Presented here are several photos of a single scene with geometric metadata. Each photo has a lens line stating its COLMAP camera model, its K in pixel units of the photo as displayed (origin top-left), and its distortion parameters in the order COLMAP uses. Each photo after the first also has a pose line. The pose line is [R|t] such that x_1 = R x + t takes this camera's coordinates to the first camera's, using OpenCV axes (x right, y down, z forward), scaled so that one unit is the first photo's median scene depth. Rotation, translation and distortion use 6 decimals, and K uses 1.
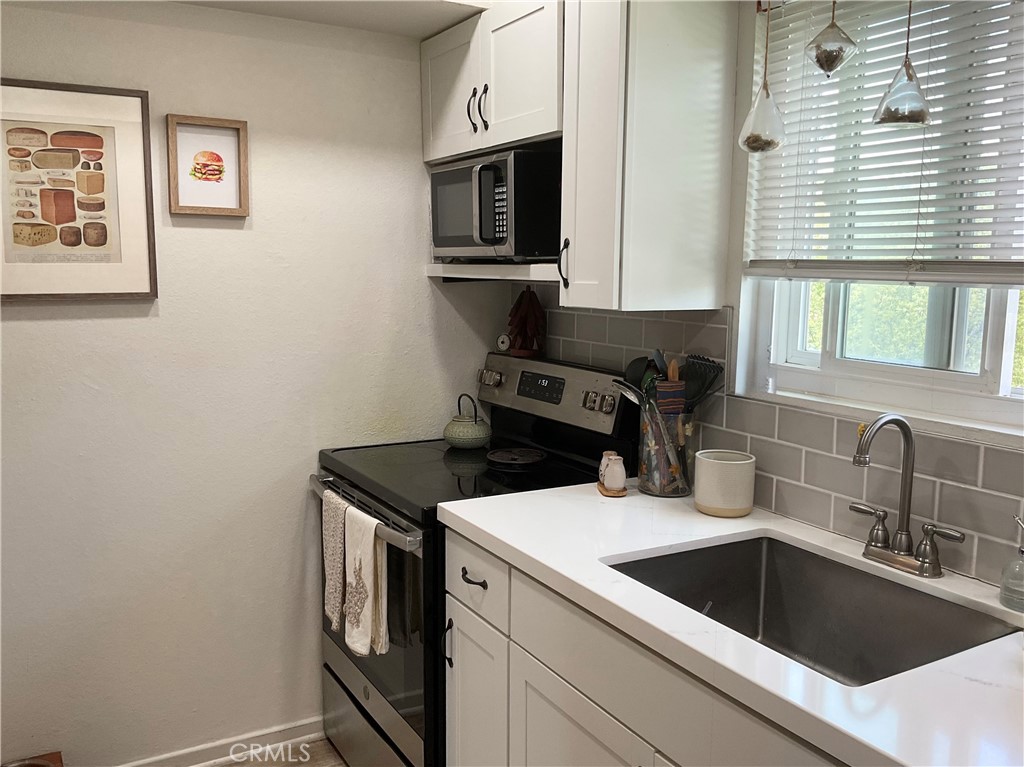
lens RADIAL K [[885.0, 0, 494.2], [0, 885.0, 387.3], [0, 0, 1]] dist [0.007882, 0.003211]
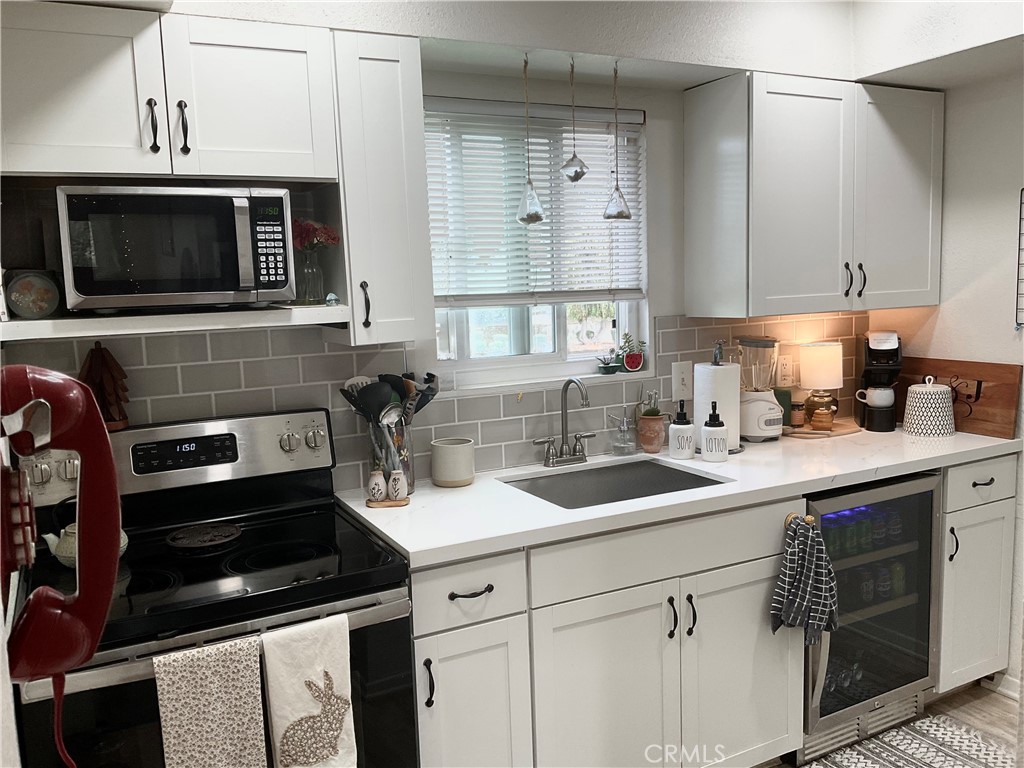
lens RADIAL K [[843.6, 0, 512.0], [0, 843.6, 384.0], [0, 0, 1]] dist [0.069159, -0.137033]
pose [[0.022510, -0.127068, 0.991639, -0.938212], [0.172990, 0.977423, 0.121320, -0.139186], [-0.984666, 0.168813, 0.043983, 0.796726]]
